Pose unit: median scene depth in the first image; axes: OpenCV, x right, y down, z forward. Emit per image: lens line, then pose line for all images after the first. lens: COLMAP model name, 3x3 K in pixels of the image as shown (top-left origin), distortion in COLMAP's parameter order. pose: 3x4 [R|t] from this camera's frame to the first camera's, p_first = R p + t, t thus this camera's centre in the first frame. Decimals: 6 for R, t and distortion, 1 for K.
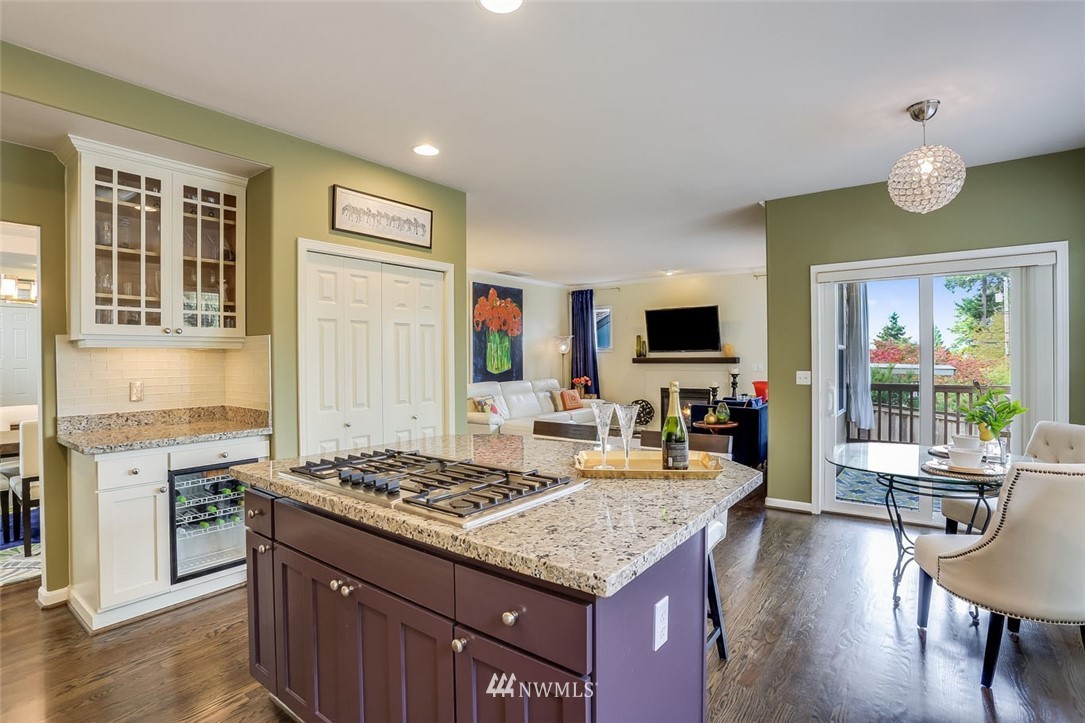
lens RADIAL K [[532.4, 0, 536.4], [0, 532.4, 361.6], [0, 0, 1]] dist [-0.059054, 0.019737]
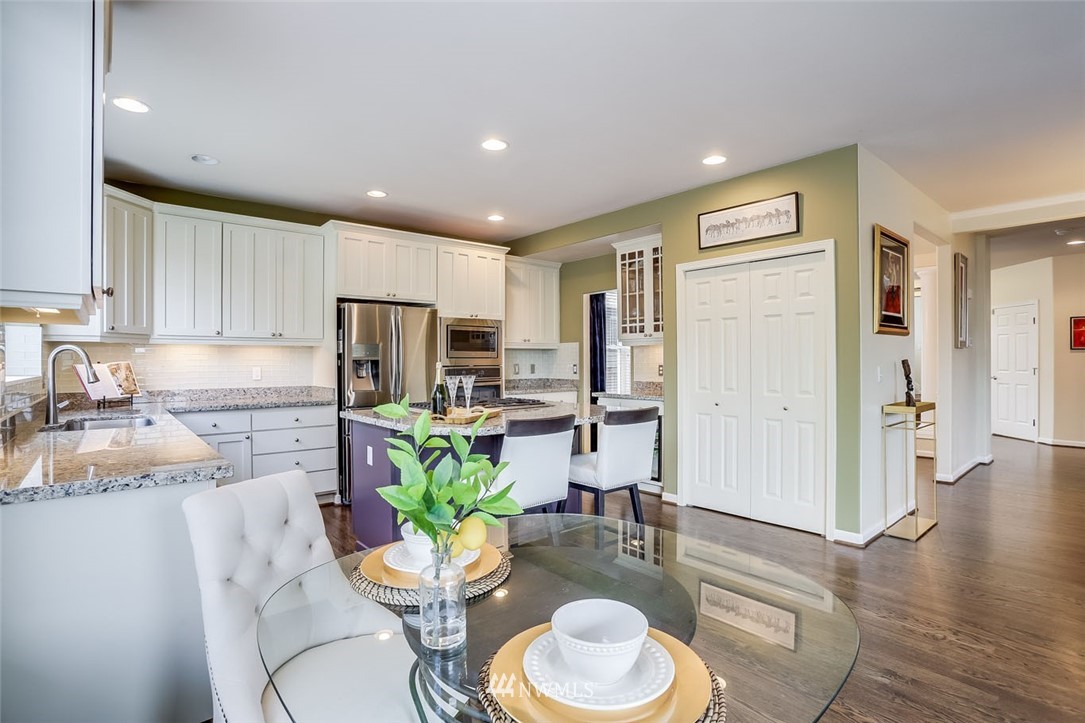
lens RADIAL K [[532.2, 0, 534.3], [0, 532.2, 354.8], [0, 0, 1]] dist [-0.056211, -0.000057]
pose [[-0.213689, 0.001332, -0.976901, 1.090244], [0.003317, 0.999994, 0.000638, 0.003233], [0.976896, -0.003104, -0.213692, 1.000824]]
